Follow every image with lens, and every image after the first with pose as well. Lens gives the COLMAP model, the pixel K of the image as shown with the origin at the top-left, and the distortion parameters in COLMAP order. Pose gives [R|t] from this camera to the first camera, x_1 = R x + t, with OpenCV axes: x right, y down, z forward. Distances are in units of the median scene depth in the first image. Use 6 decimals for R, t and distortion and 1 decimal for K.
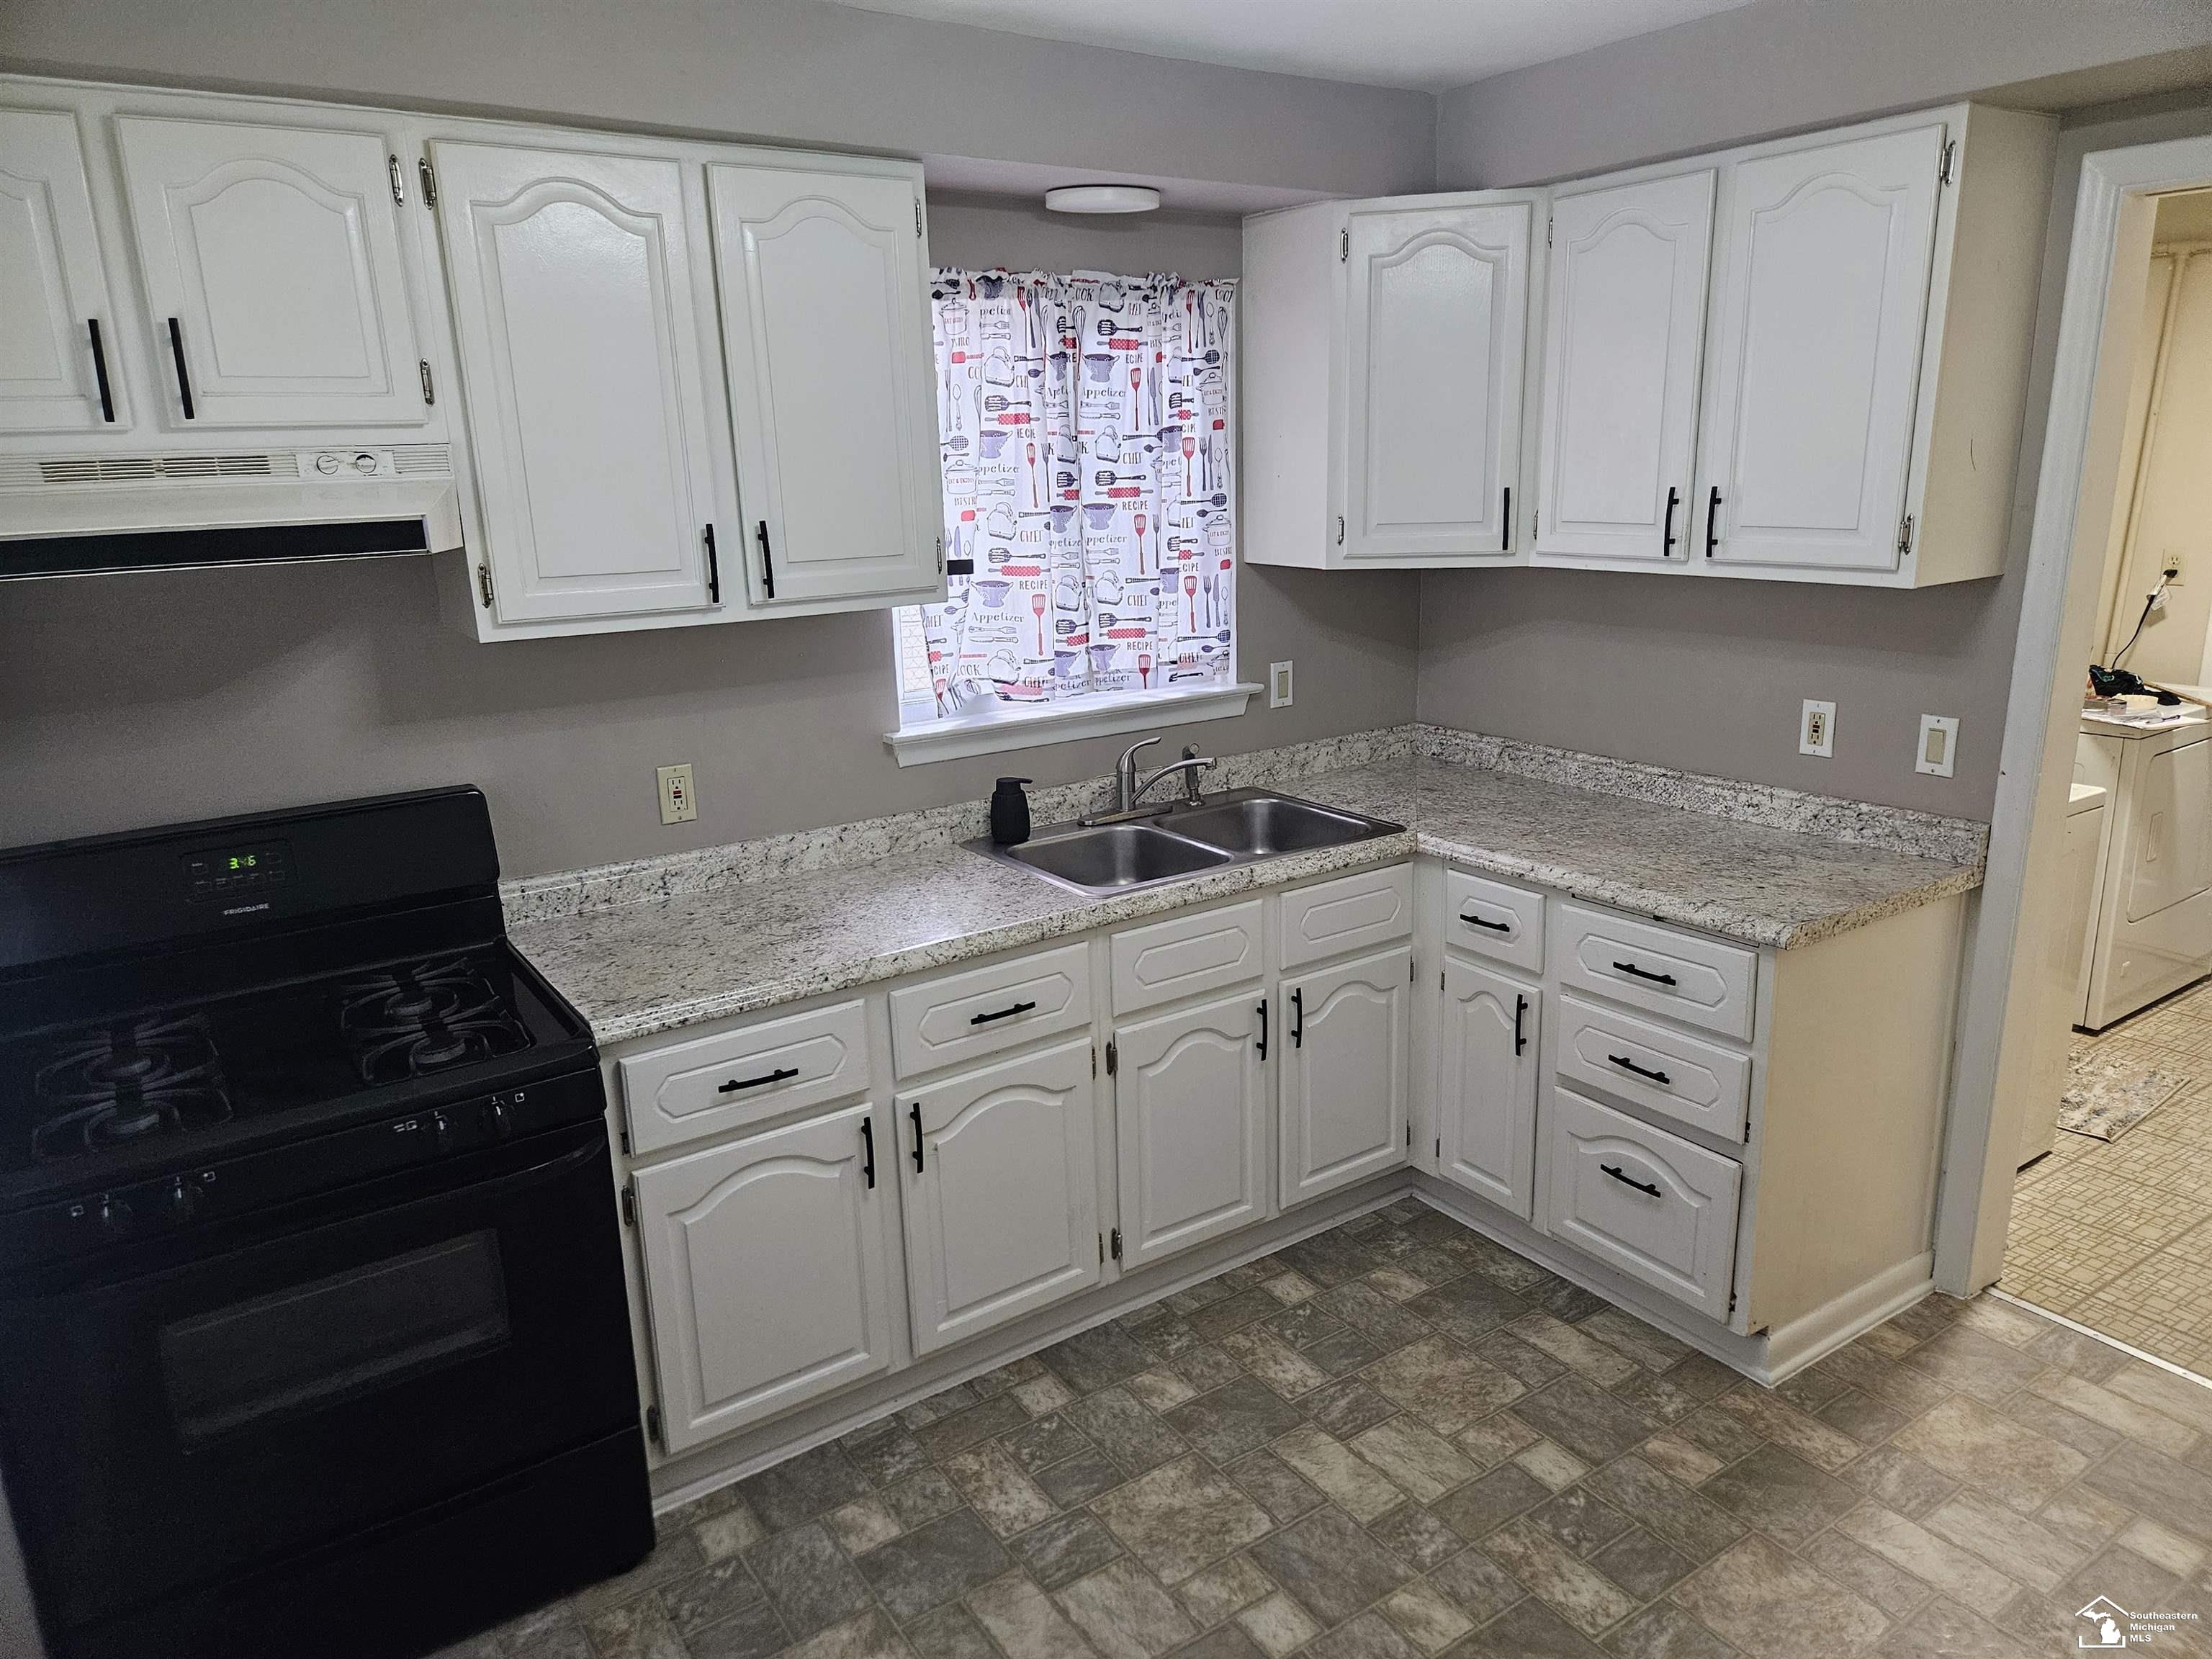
lens RADIAL K [[1477.3, 0, 1115.2], [0, 1477.3, 843.2], [0, 0, 1]] dist [0.052564, -0.055435]
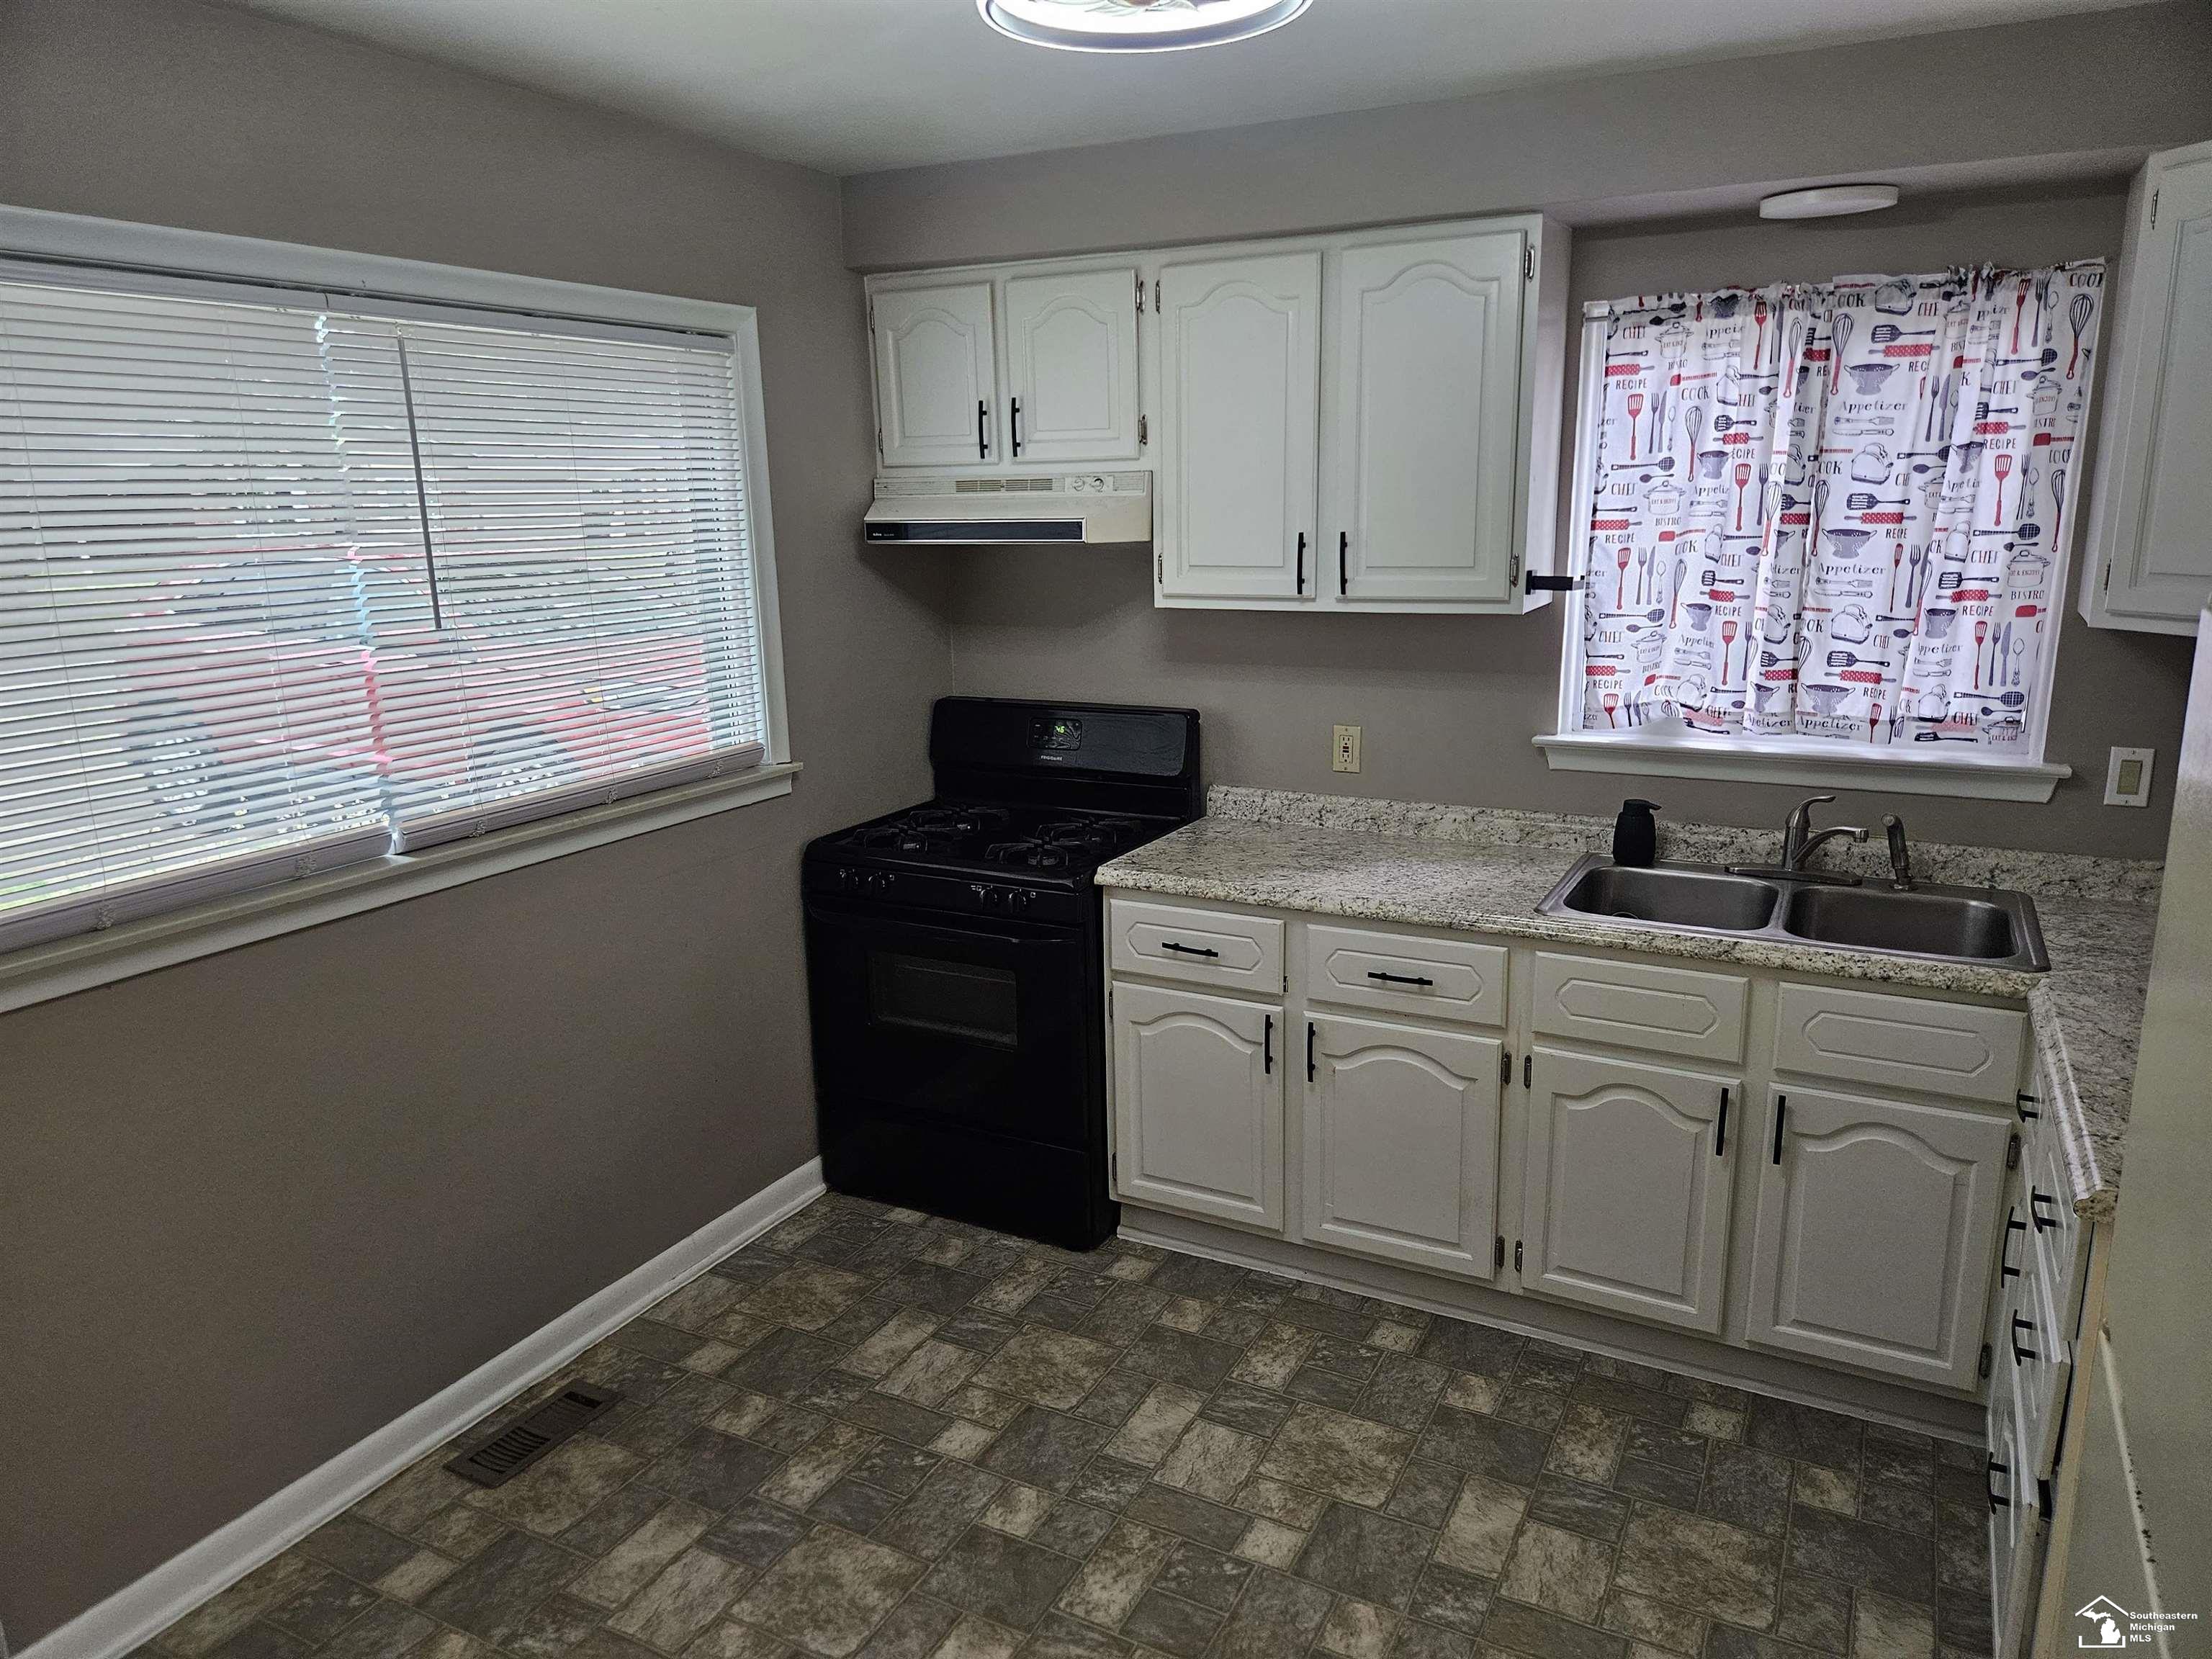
lens RADIAL K [[1477.3, 0, 1101.1], [0, 1477.3, 846.2], [0, 0, 1]] dist [0.052564, -0.055435]
pose [[0.460321, 0.224469, -0.858905, 0.632249], [-0.224197, 0.965538, 0.132181, -0.065669], [0.858976, 0.131718, 0.494783, 0.199932]]
